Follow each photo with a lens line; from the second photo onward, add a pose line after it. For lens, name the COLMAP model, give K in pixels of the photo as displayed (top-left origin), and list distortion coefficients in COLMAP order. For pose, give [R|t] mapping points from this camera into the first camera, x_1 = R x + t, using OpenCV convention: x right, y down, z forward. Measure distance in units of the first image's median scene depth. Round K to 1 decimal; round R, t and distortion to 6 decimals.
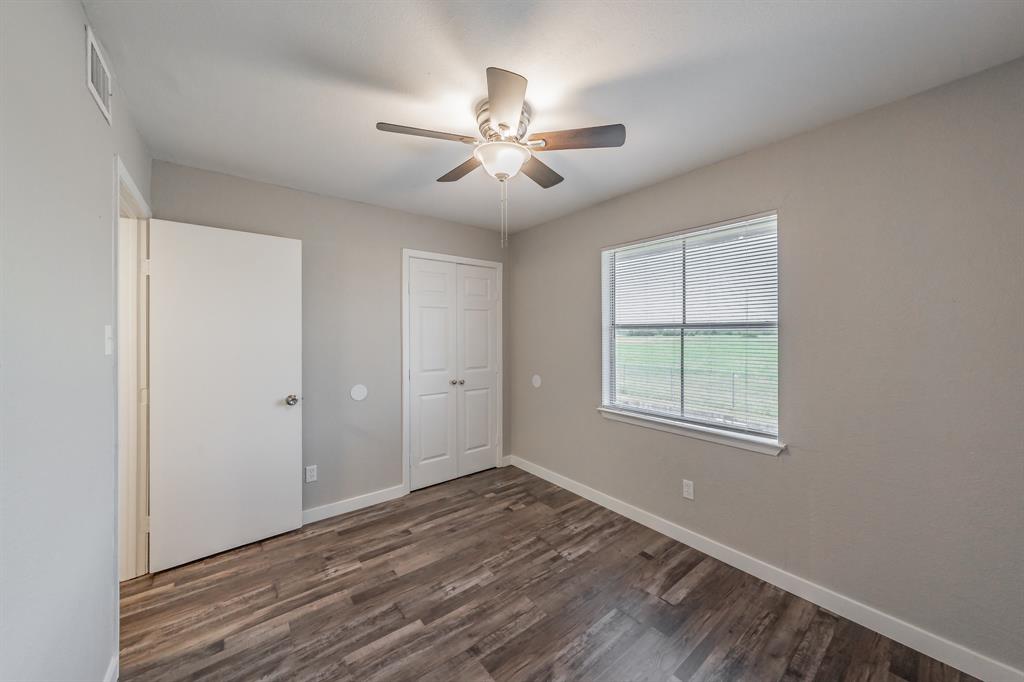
lens RADIAL K [[355.9, 0, 512.8], [0, 355.9, 335.2], [0, 0, 1]] dist [0.000338, 0.000022]
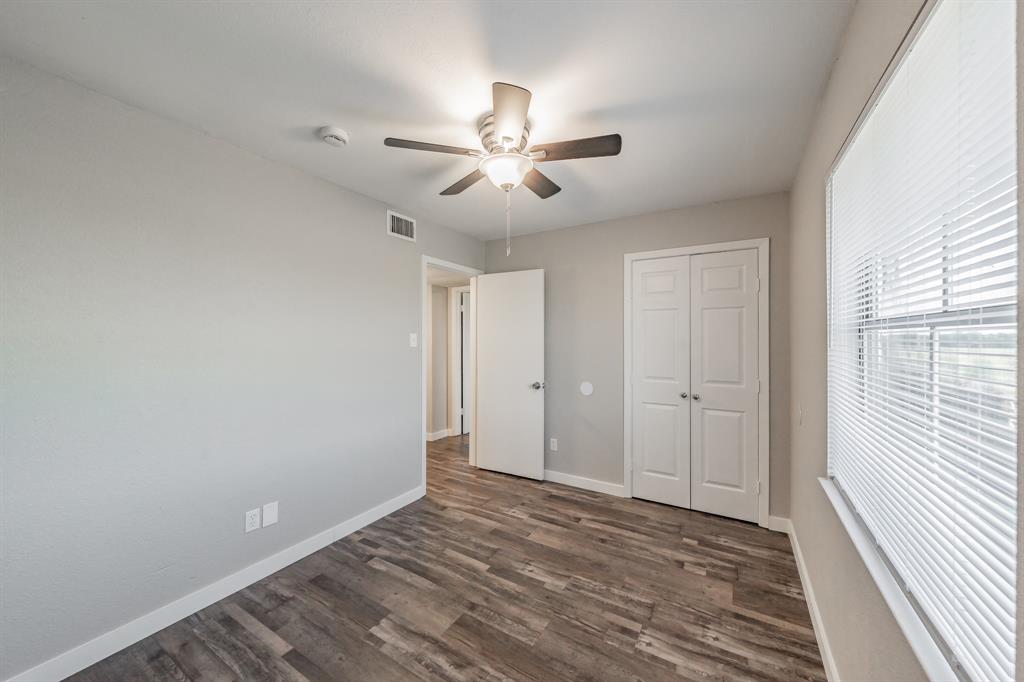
lens RADIAL K [[358.1, 0, 537.6], [0, 358.1, 342.2], [0, 0, 1]] dist [0.000043, -0.000043]
pose [[0.387610, 0.013209, -0.921729, 0.705163], [-0.006993, 0.999911, 0.011389, -0.003692], [0.921797, 0.002031, 0.387668, 0.490592]]
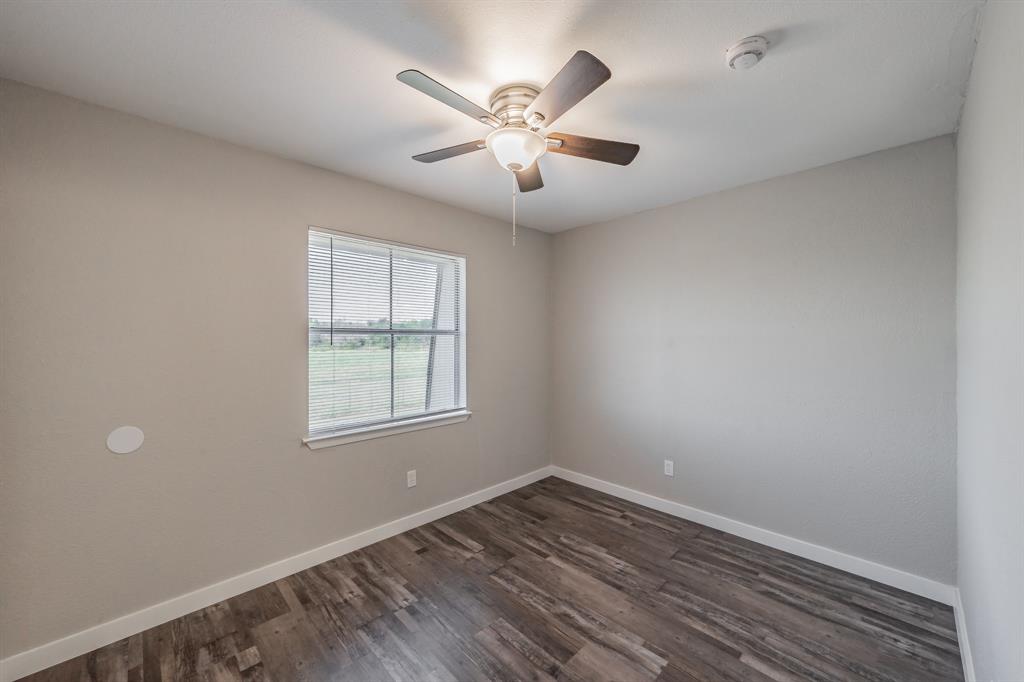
lens RADIAL K [[391.4, 0, 512.0], [0, 391.4, 341.0], [0, 0, 1]] dist [-0.000483, 0.000026]
pose [[-0.092102, -0.004259, 0.995740, -0.754543], [0.009294, 0.999944, 0.005137, -0.000198], [-0.995706, 0.009728, -0.092058, 0.798483]]
